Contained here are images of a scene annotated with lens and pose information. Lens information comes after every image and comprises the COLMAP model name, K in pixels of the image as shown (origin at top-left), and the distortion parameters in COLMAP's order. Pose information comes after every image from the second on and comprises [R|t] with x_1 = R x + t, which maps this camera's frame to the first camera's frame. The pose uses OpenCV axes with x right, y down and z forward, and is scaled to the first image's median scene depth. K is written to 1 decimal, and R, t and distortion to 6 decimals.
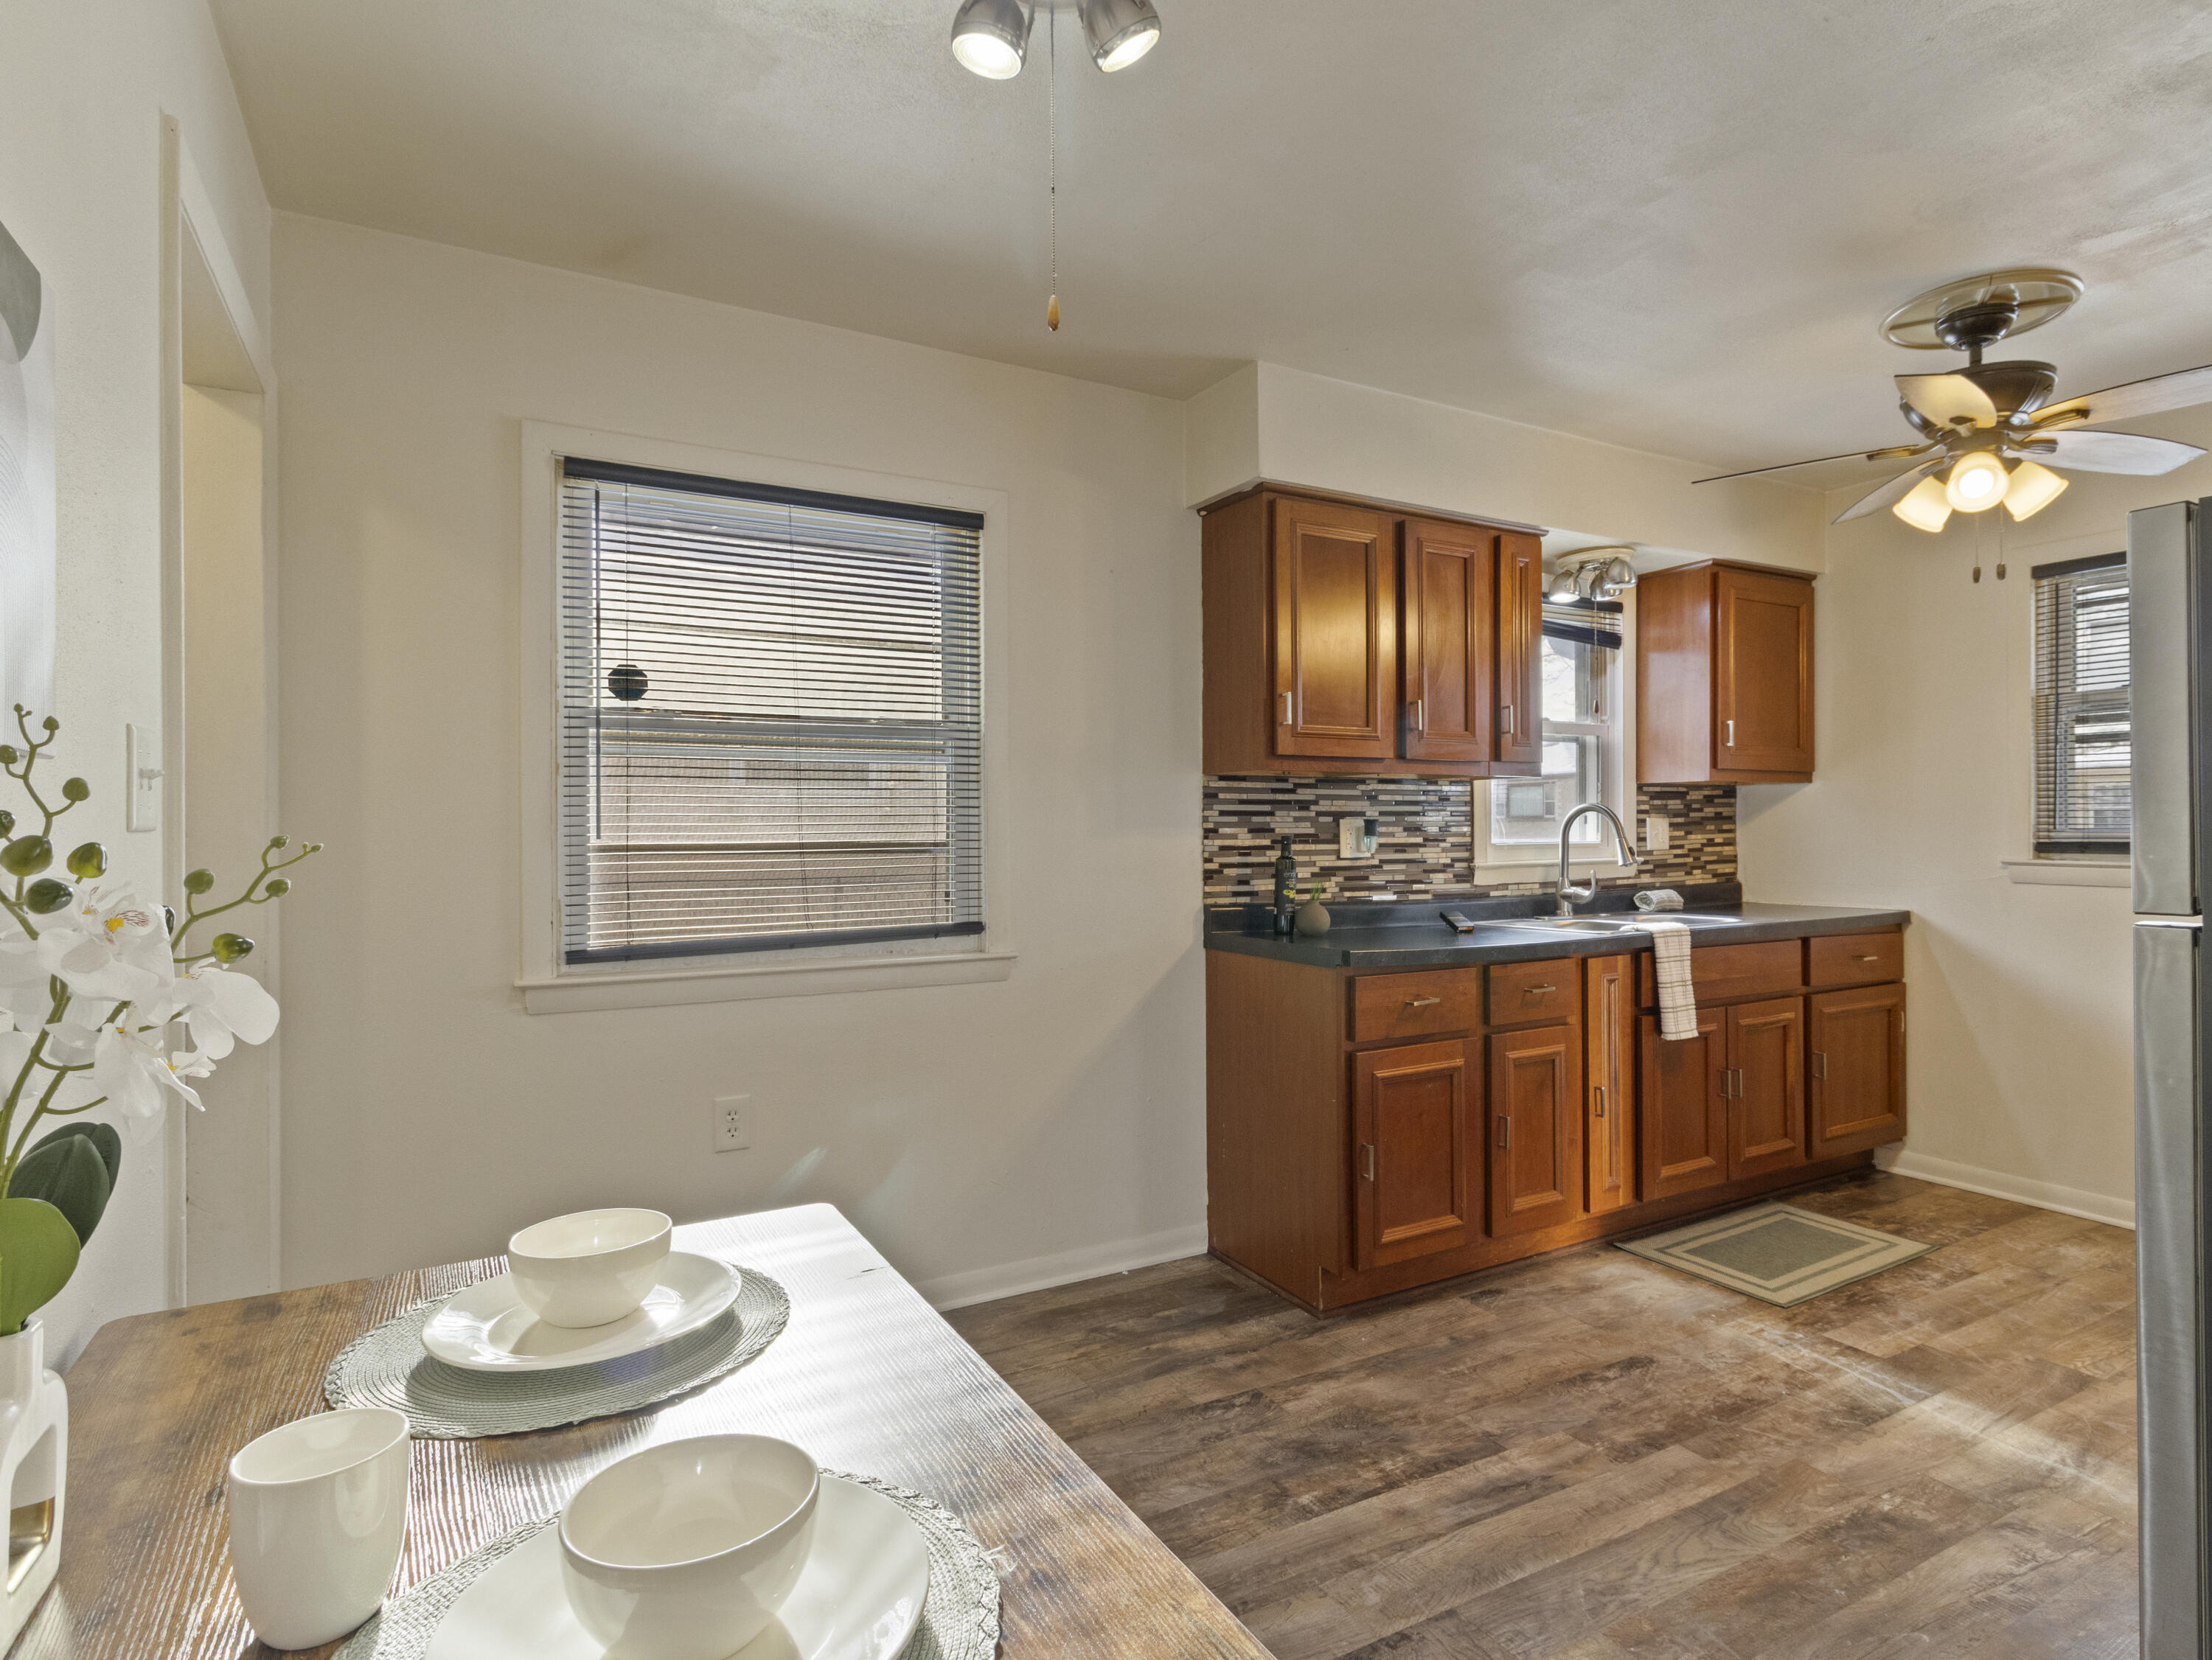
lens RADIAL K [[1175.3, 0, 1134.5], [0, 1175.3, 830.7], [0, 0, 1]] dist [0.006021, 0.001832]
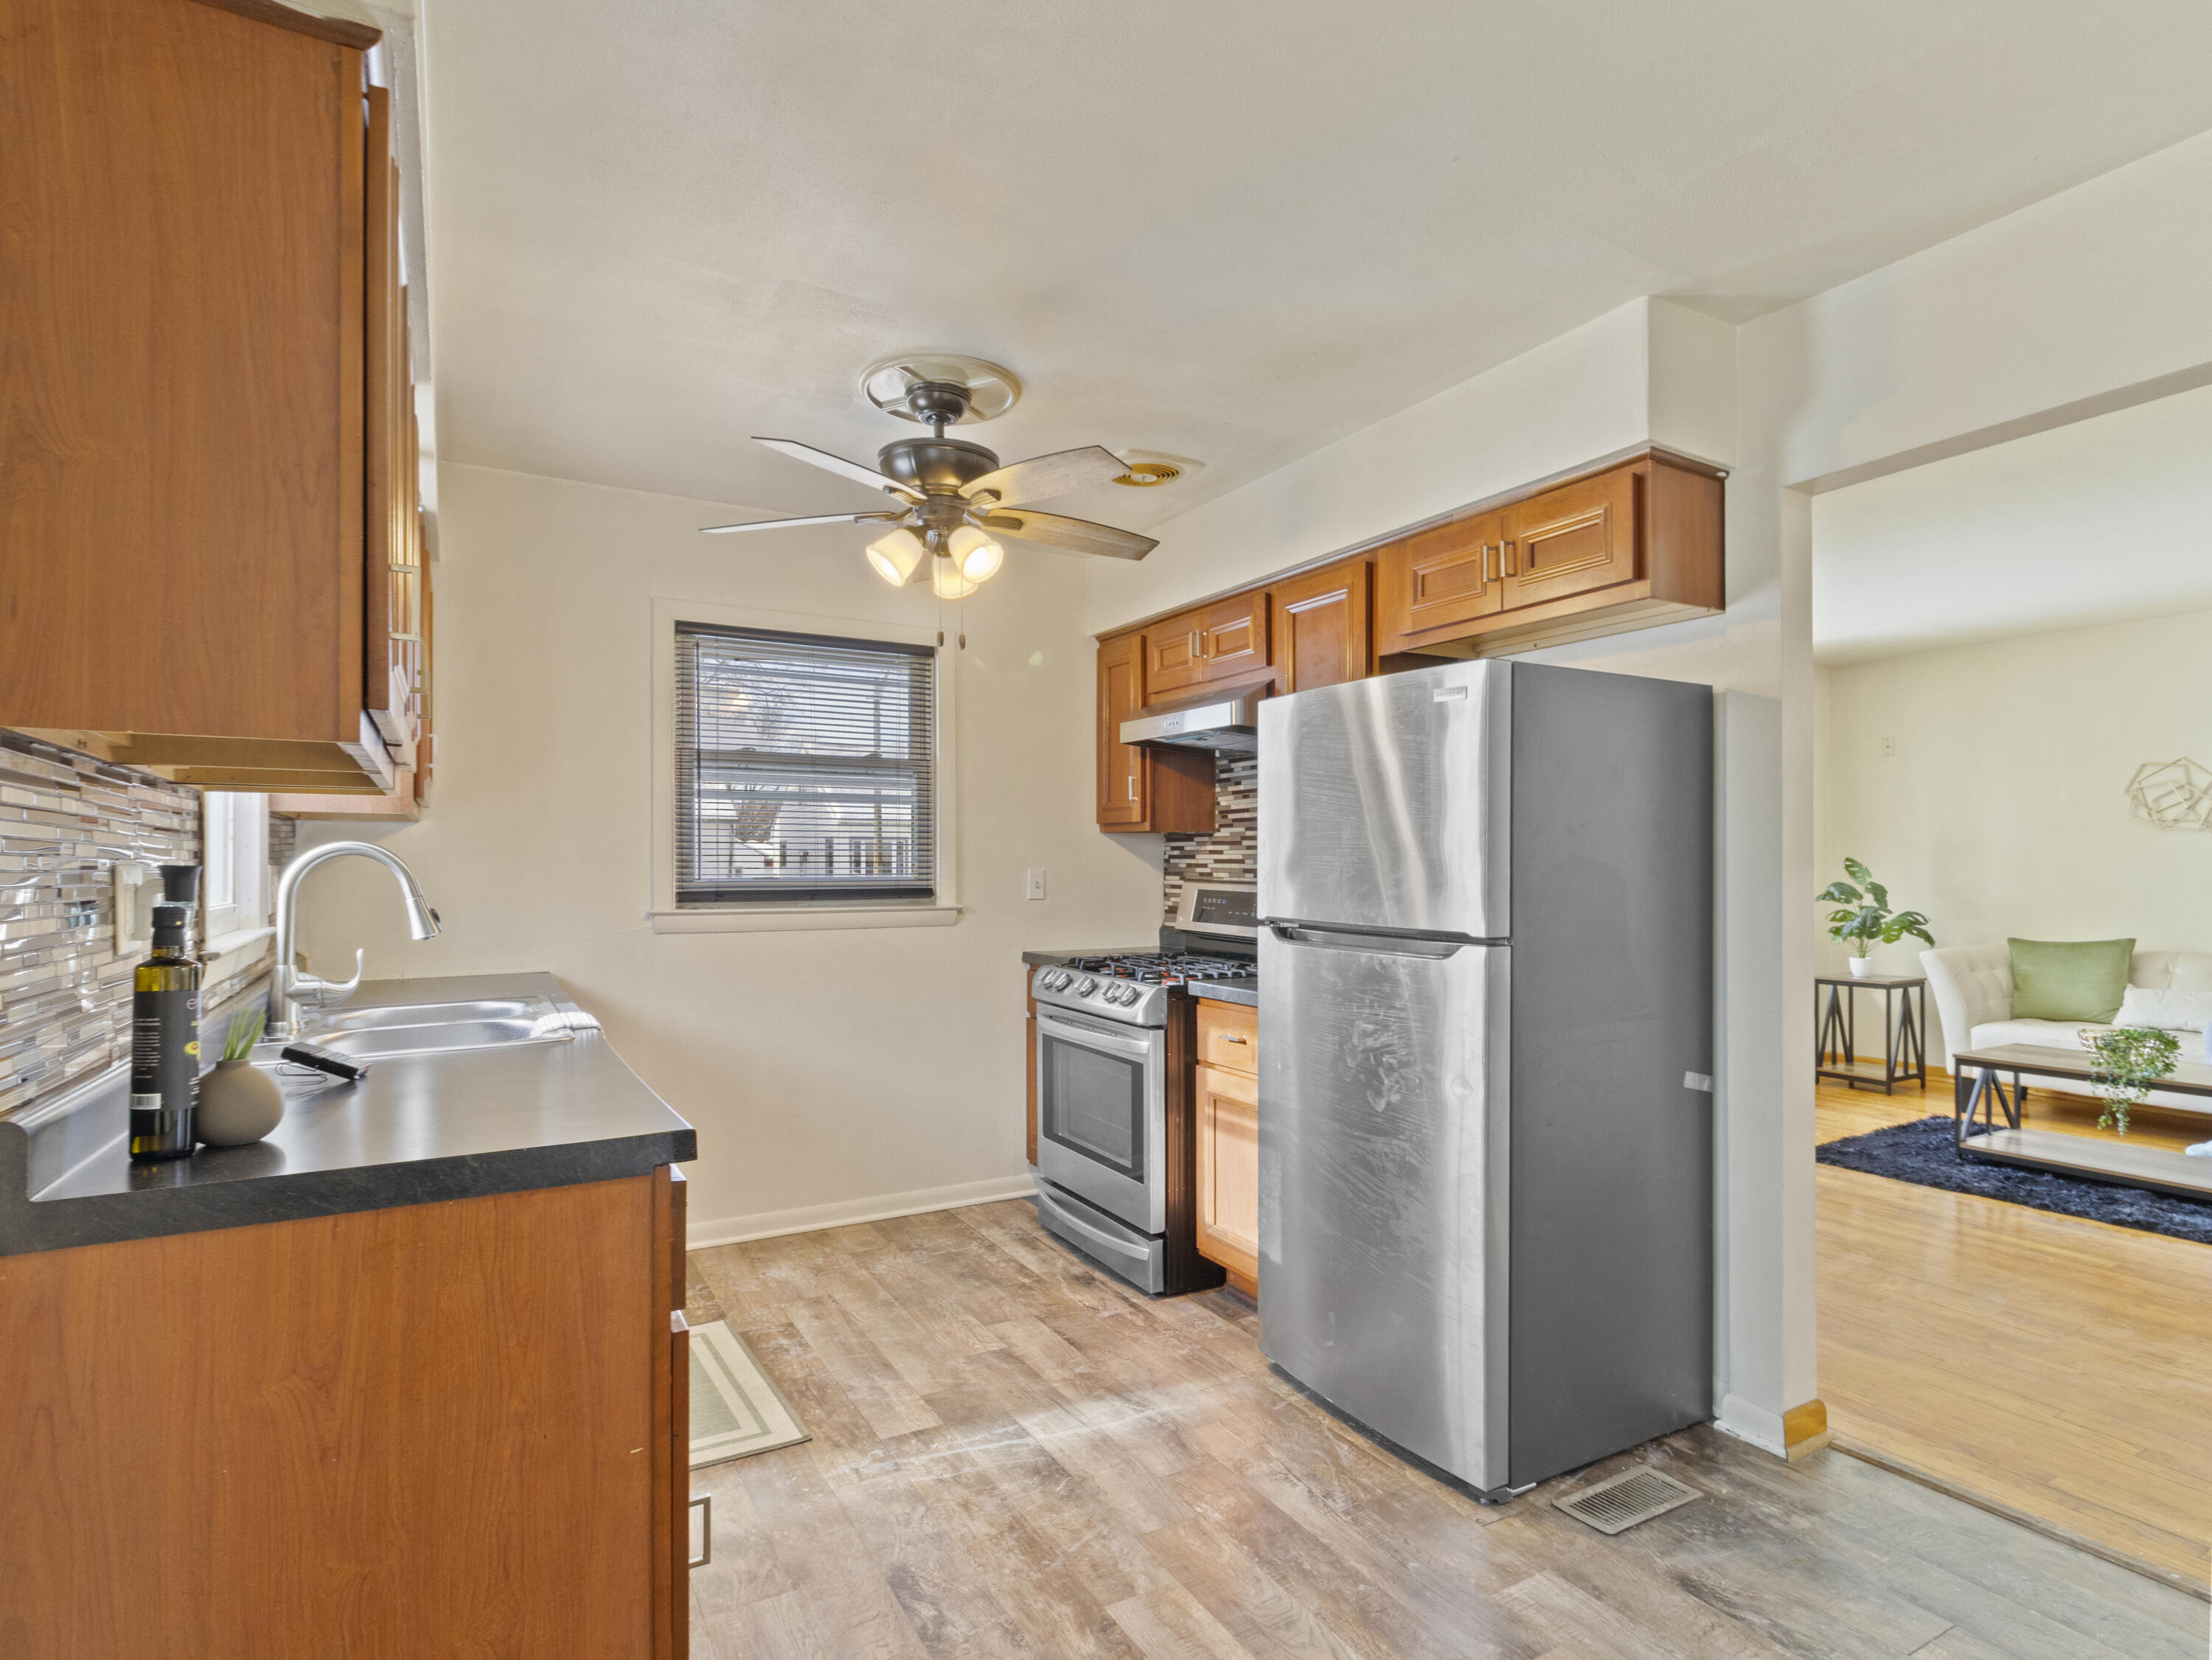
lens RADIAL K [[1175.3, 0, 1097.4], [0, 1175.3, 859.8], [0, 0, 1]] dist [0.006021, 0.001832]
pose [[-0.003087, 0.012565, 0.999916, -0.259743], [0.005588, 0.999906, -0.012547, -0.003396], [-0.999980, 0.005549, -0.003157, 0.665353]]
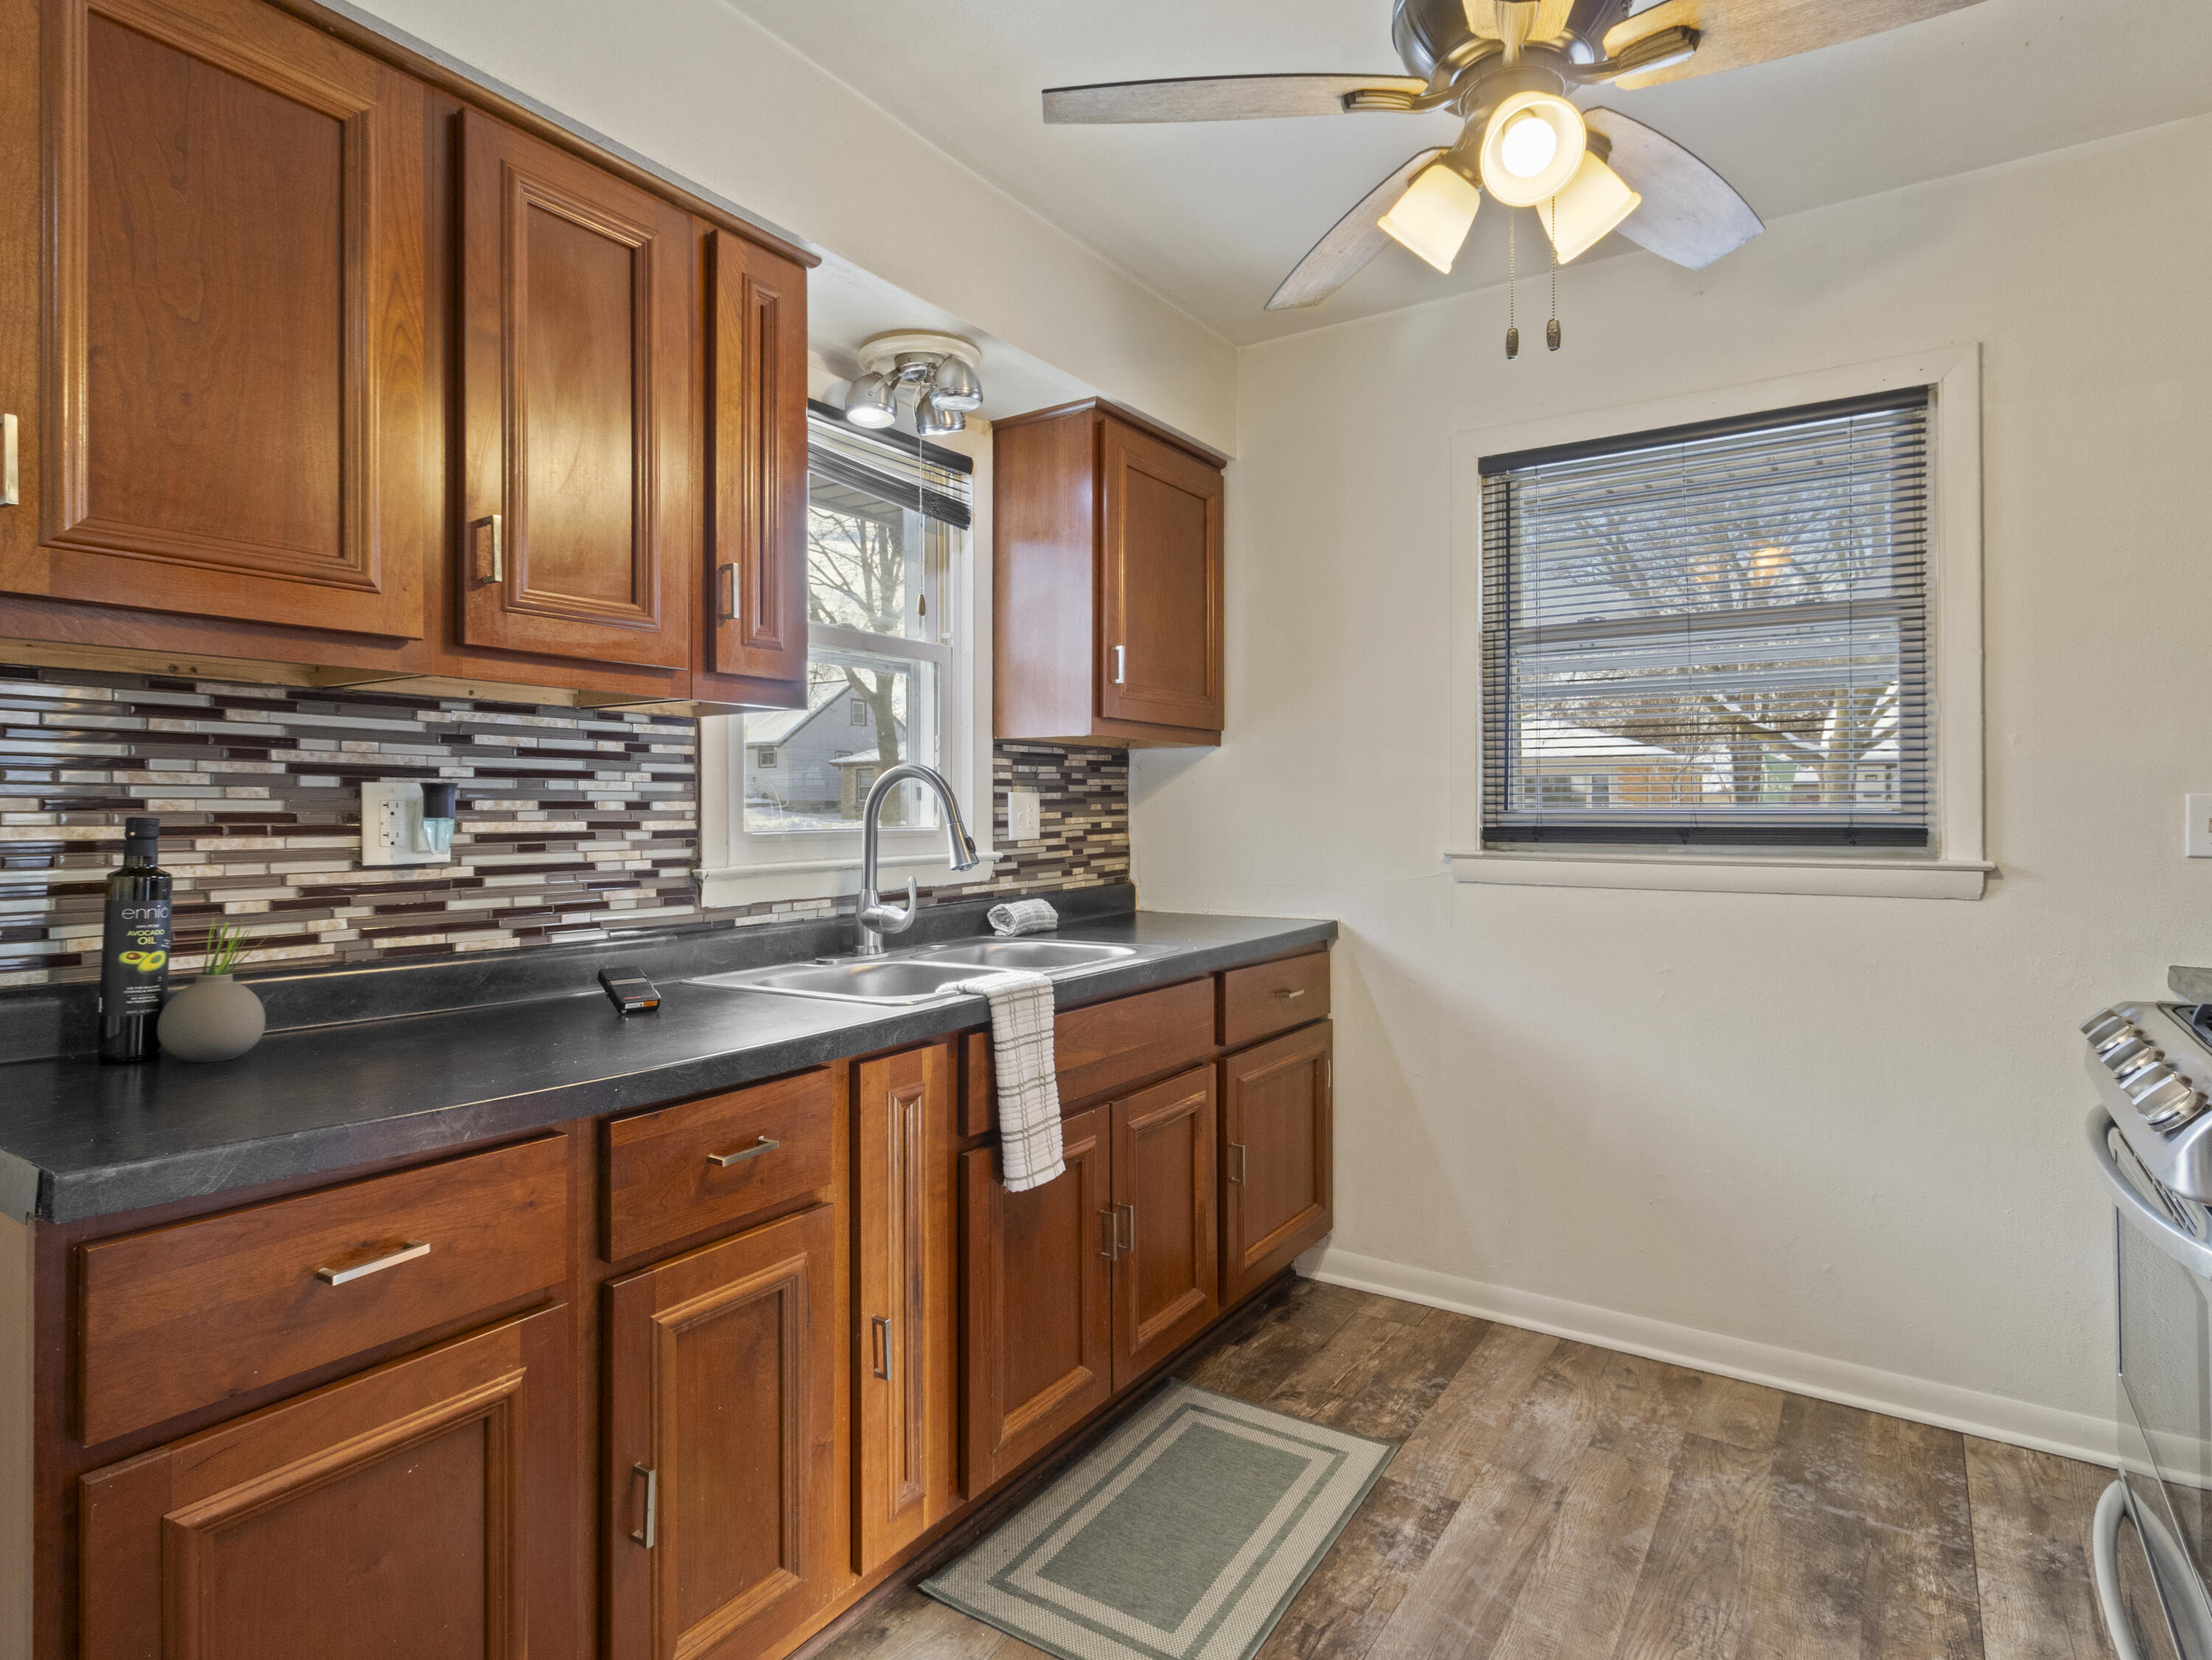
lens RADIAL K [[1175.3, 0, 1147.7], [0, 1175.3, 800.6], [0, 0, 1]] dist [0.006021, 0.001832]
pose [[0.884109, 0.008066, 0.467211, 0.237427], [-0.002463, 0.999918, -0.012602, 0.002788], [-0.467274, 0.009991, 0.884056, 0.458641]]
